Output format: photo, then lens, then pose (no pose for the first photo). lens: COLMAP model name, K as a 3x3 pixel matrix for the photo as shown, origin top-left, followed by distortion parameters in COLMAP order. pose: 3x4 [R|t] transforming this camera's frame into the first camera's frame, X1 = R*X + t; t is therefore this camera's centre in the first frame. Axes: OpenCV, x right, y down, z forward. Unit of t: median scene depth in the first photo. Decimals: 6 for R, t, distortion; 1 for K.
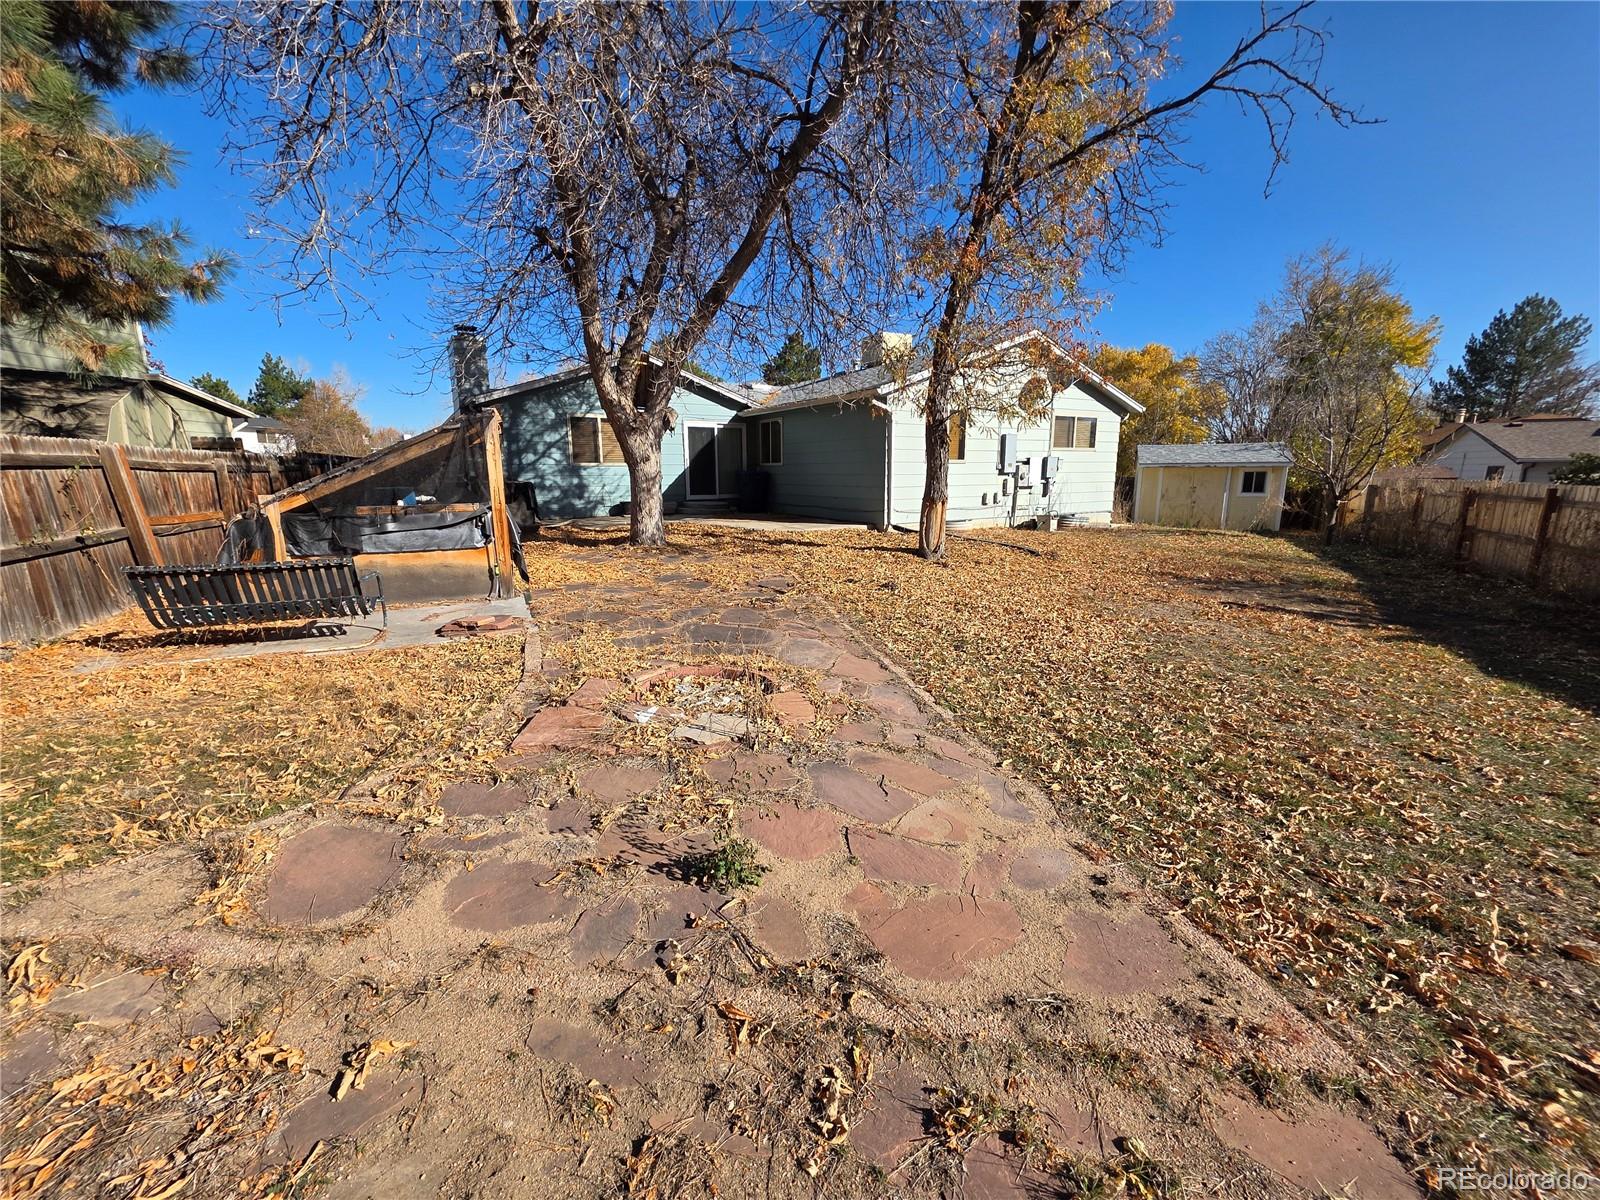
lens RADIAL K [[640.3, 0, 796.0], [0, 640.3, 592.3], [0, 0, 1]] dist [0.005422, -0.002514]
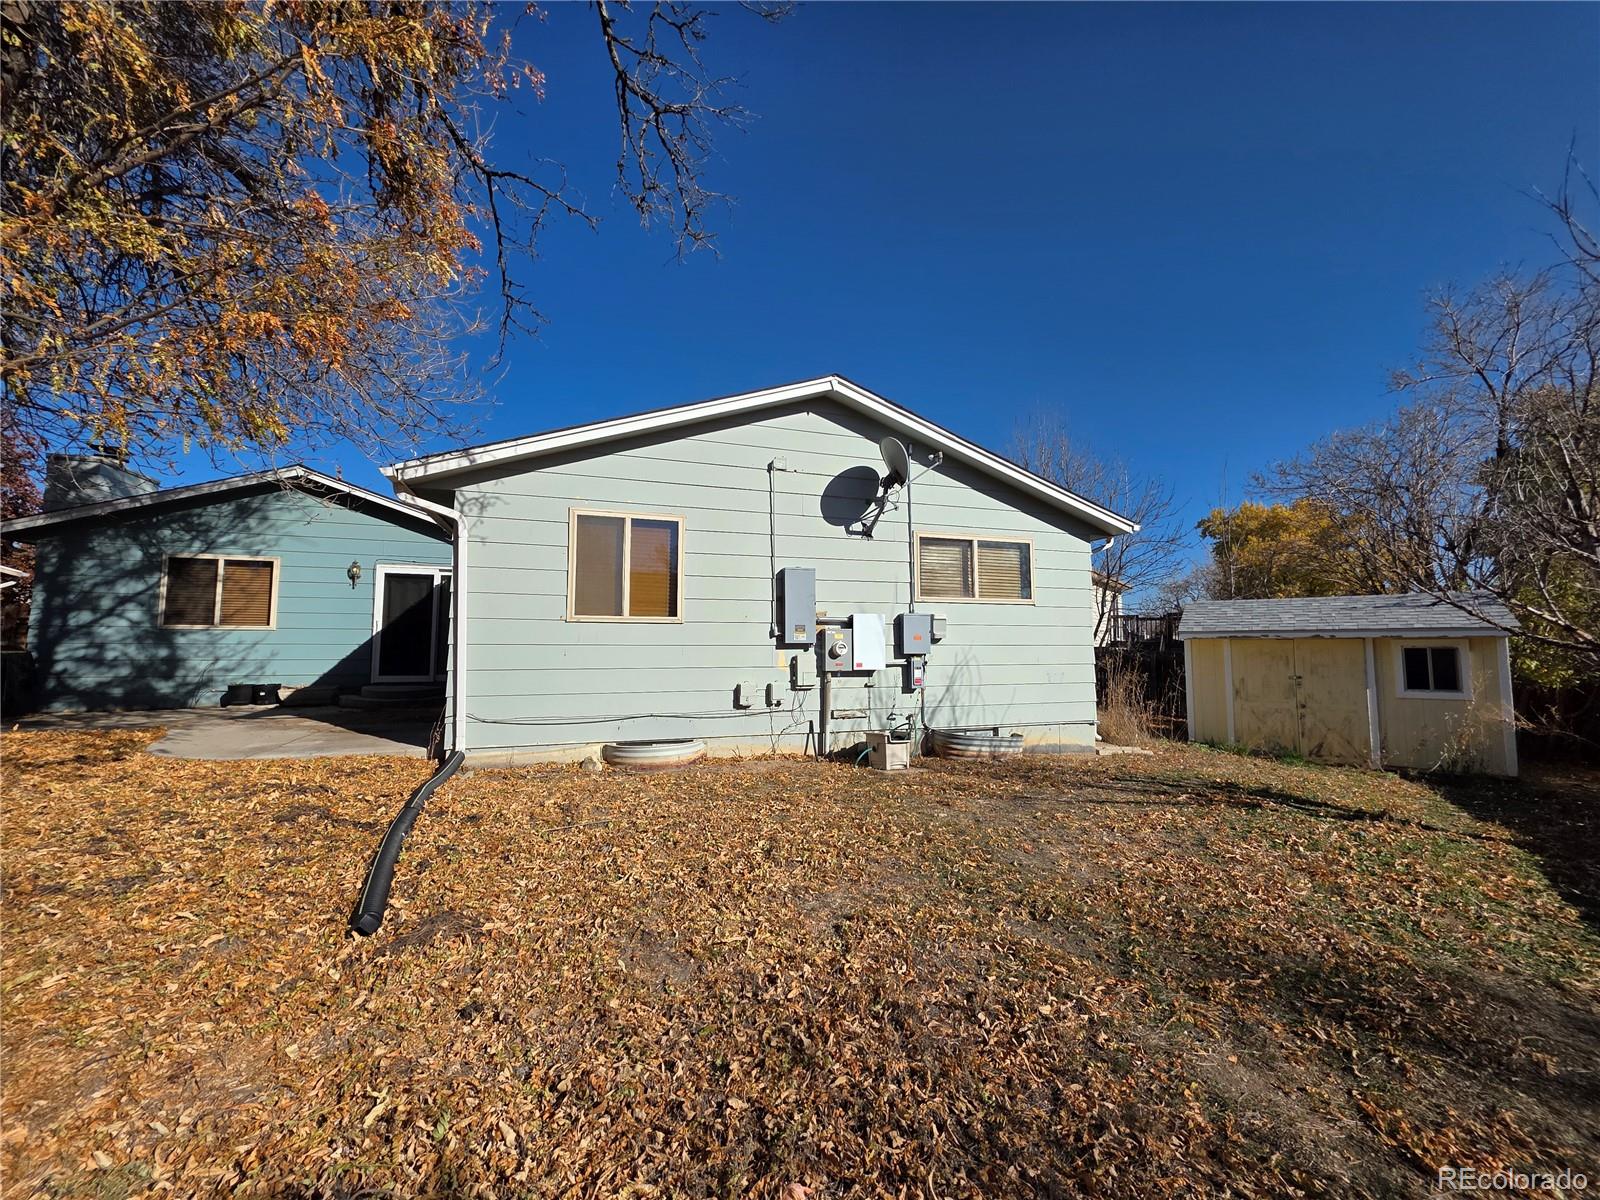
lens RADIAL K [[640.3, 0, 796.0], [0, 640.3, 592.3], [0, 0, 1]] dist [0.005422, -0.002514]
pose [[0.973292, -0.012075, -0.229255, 0.439123], [-0.049282, 0.964345, -0.260018, -0.094909], [0.224220, 0.264371, 0.937994, 0.516165]]
